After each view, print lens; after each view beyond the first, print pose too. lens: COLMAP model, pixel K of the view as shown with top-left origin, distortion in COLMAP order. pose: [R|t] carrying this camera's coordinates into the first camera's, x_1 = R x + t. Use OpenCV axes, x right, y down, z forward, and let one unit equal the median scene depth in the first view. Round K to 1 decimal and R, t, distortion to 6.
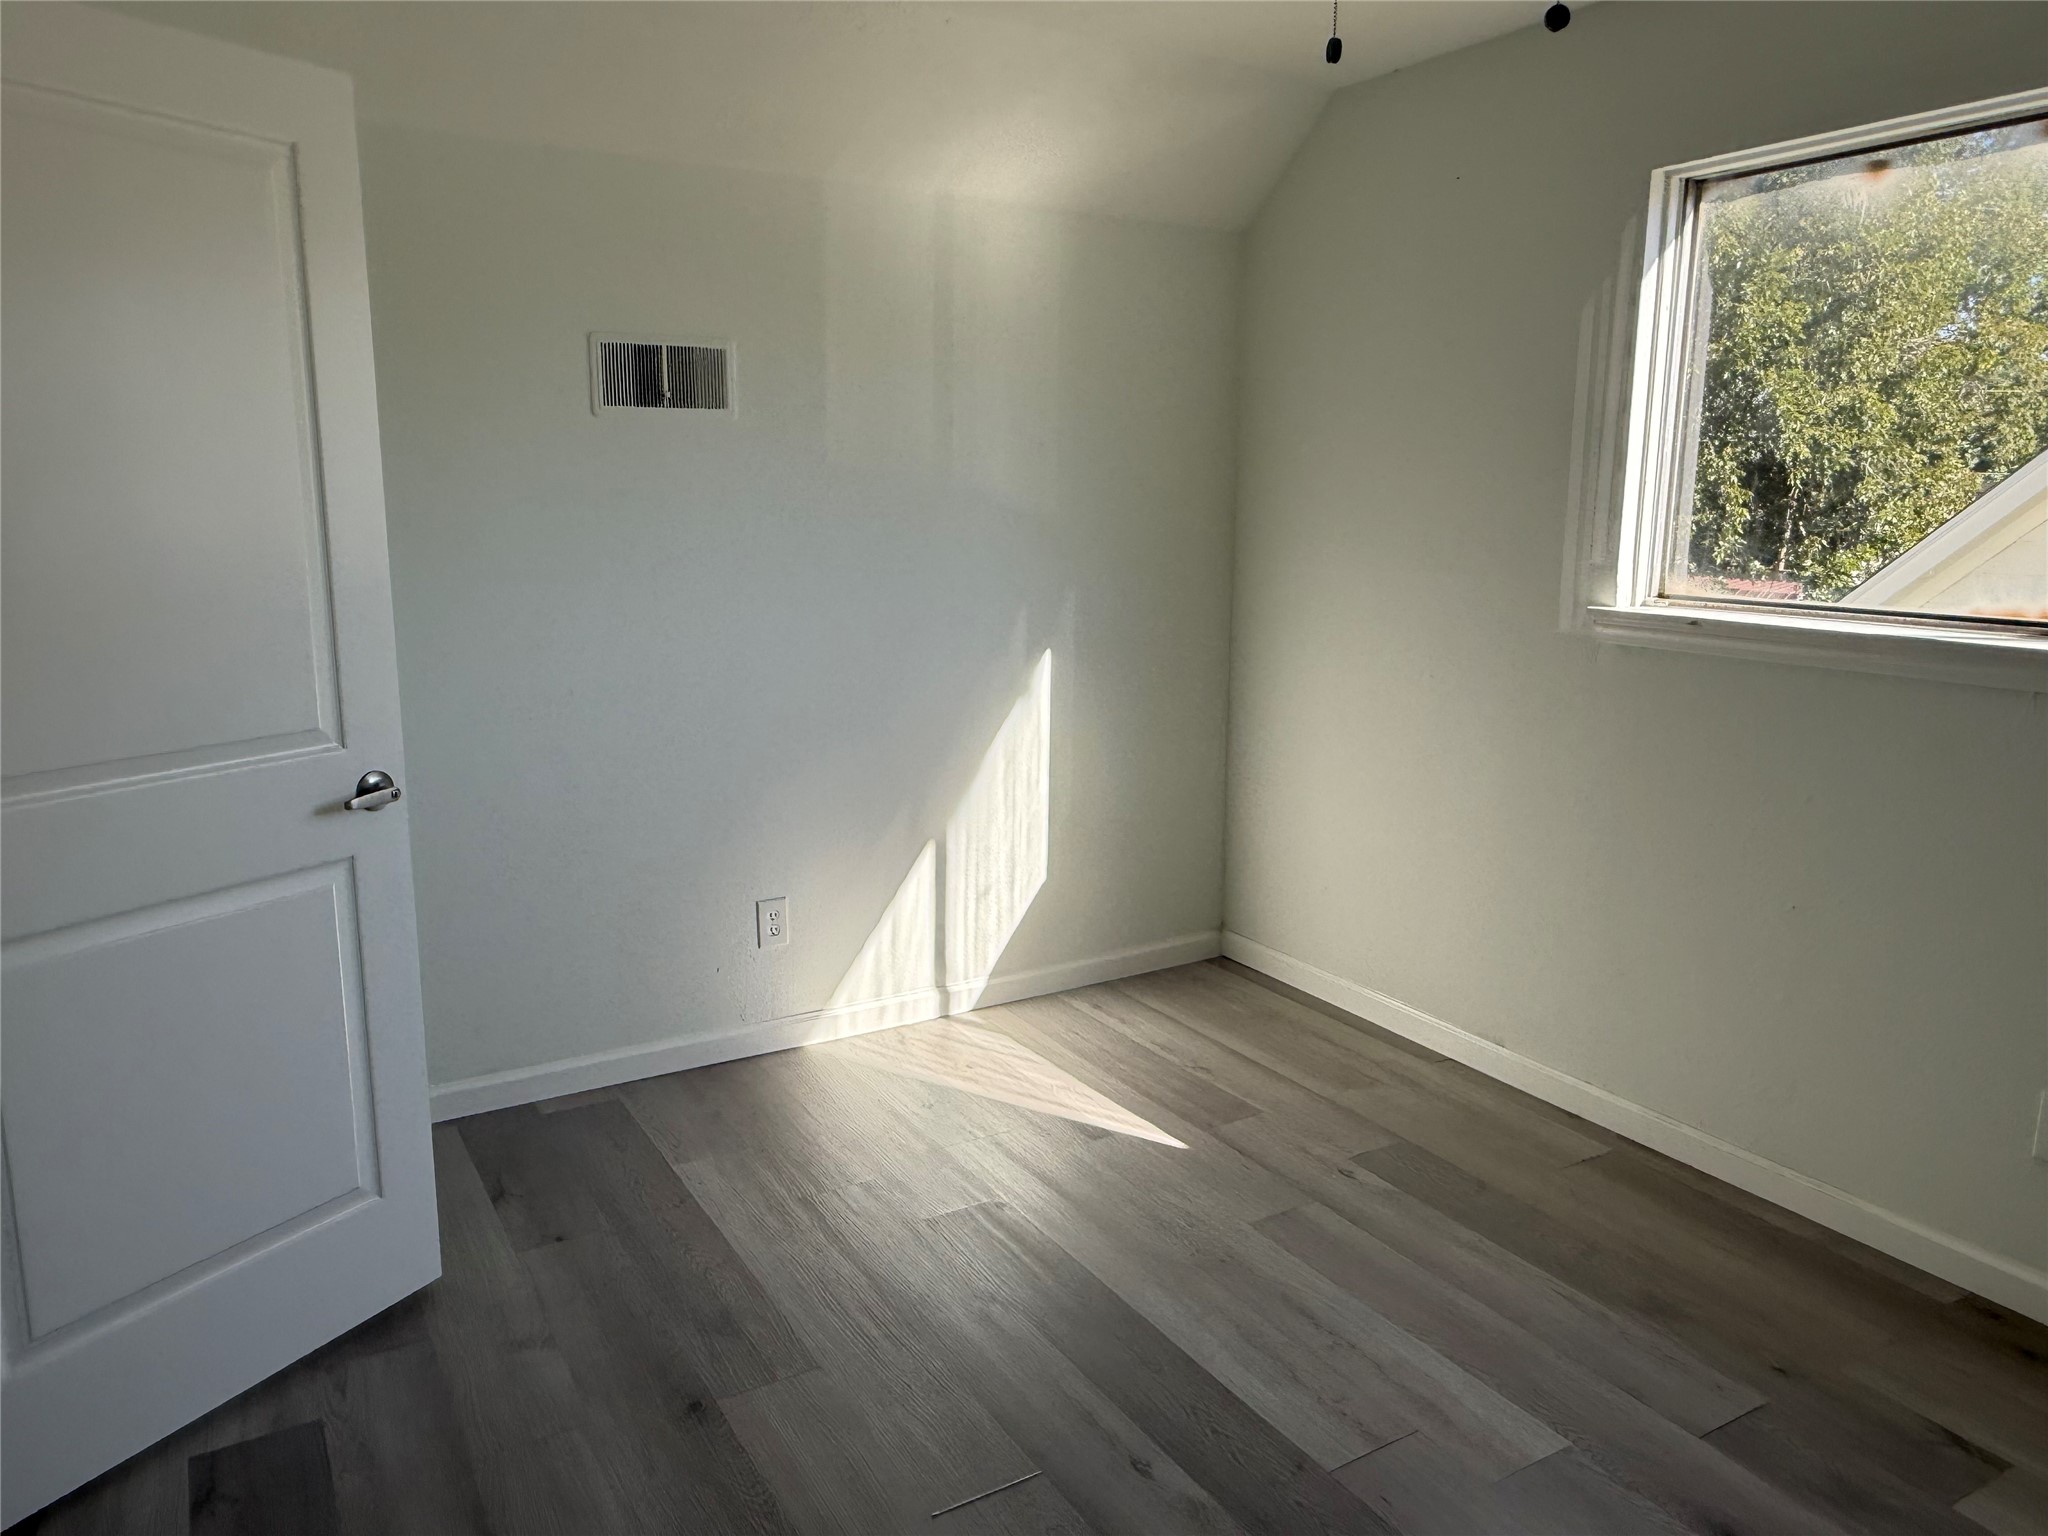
lens RADIAL K [[1432.4, 0, 1020.5], [0, 1432.4, 746.5], [0, 0, 1]] dist [-0.003201, -0.000549]
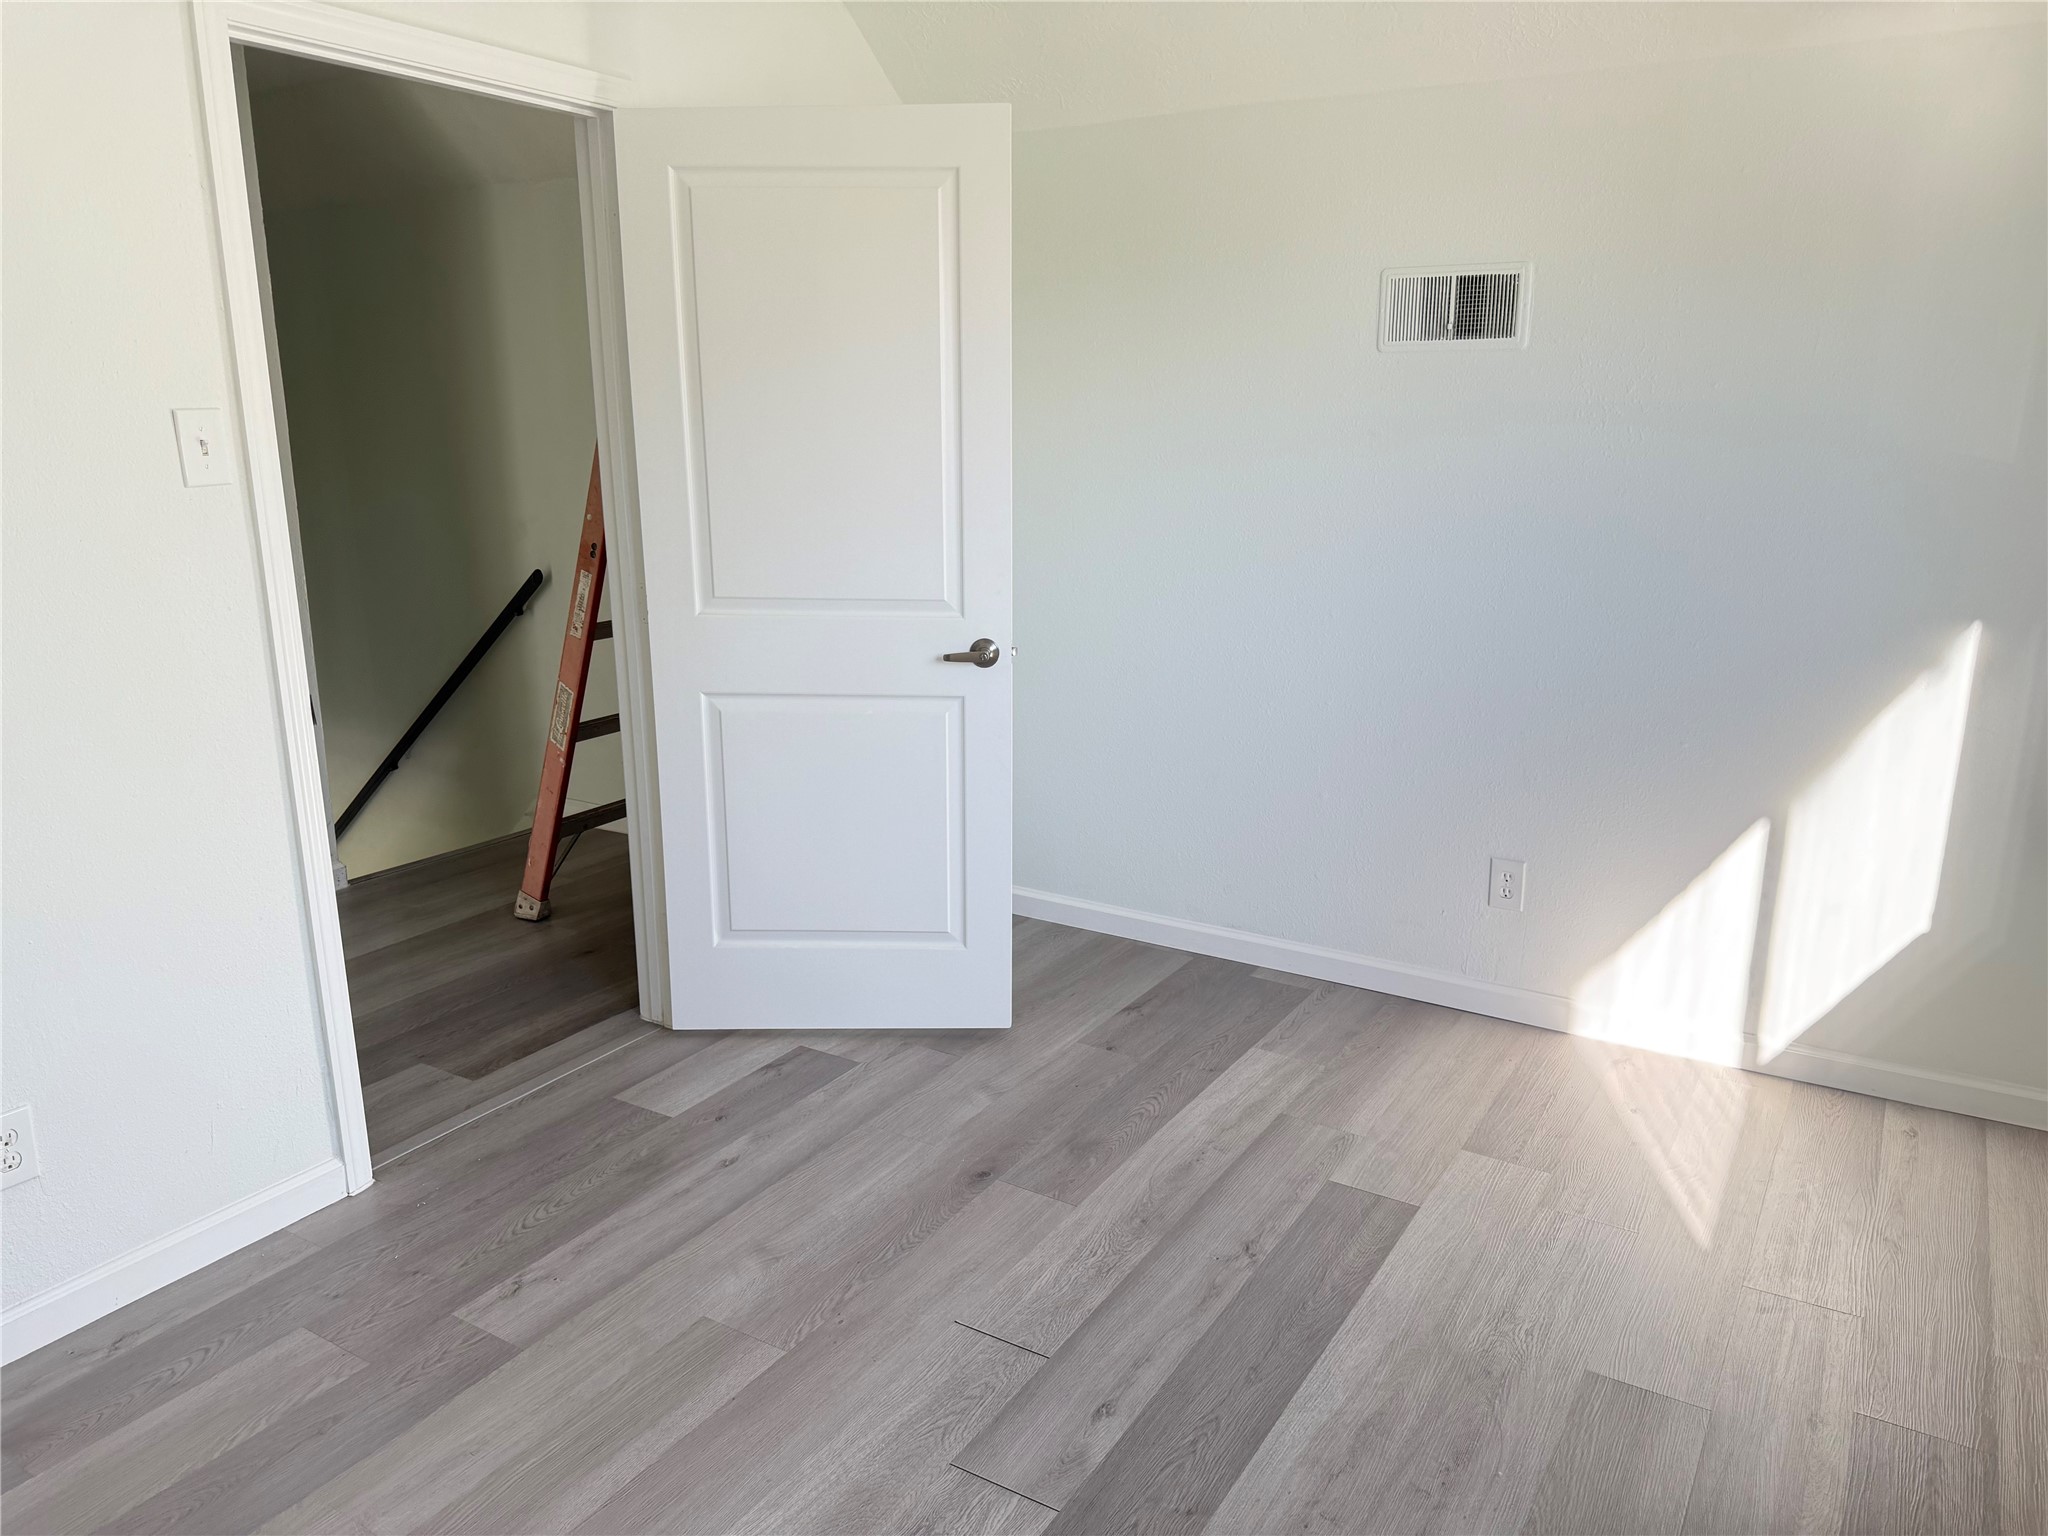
lens RADIAL K [[1434.3, 0, 1012.0], [0, 1434.3, 768.2], [0, 0, 1]] dist [0.035235, -0.051578]
pose [[0.459852, 0.213655, -0.861909, 0.695458], [-0.156781, 0.974910, 0.158019, -0.074403], [0.874046, 0.062466, 0.481812, 0.352820]]
